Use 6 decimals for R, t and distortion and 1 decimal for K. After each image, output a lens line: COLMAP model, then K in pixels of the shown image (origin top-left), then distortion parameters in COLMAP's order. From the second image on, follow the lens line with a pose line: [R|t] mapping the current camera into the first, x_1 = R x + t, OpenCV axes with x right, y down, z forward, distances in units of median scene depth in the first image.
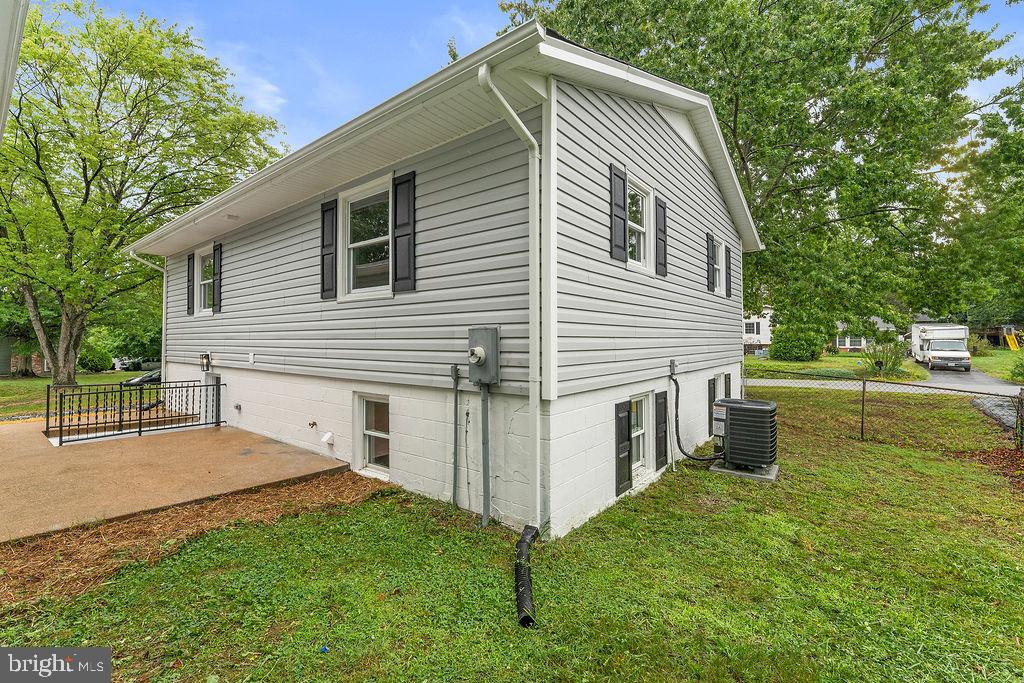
lens RADIAL K [[415.5, 0, 513.5], [0, 415.5, 336.2], [0, 0, 1]] dist [-0.002883, 0.000209]
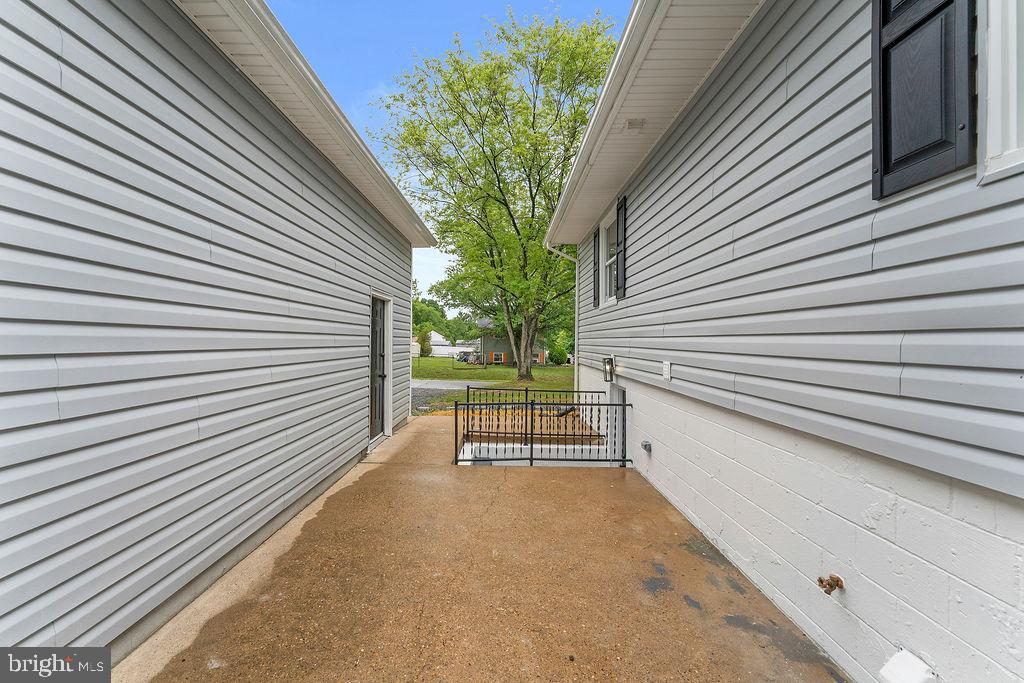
lens RADIAL K [[422.7, 0, 509.7], [0, 422.7, 337.1], [0, 0, 1]] dist [0.002022, 0.000029]
pose [[0.608865, -0.003807, -0.793264, -0.261917], [0.005230, 0.999986, -0.000784, 0.006085], [0.793256, -0.003671, 0.608877, 0.411928]]
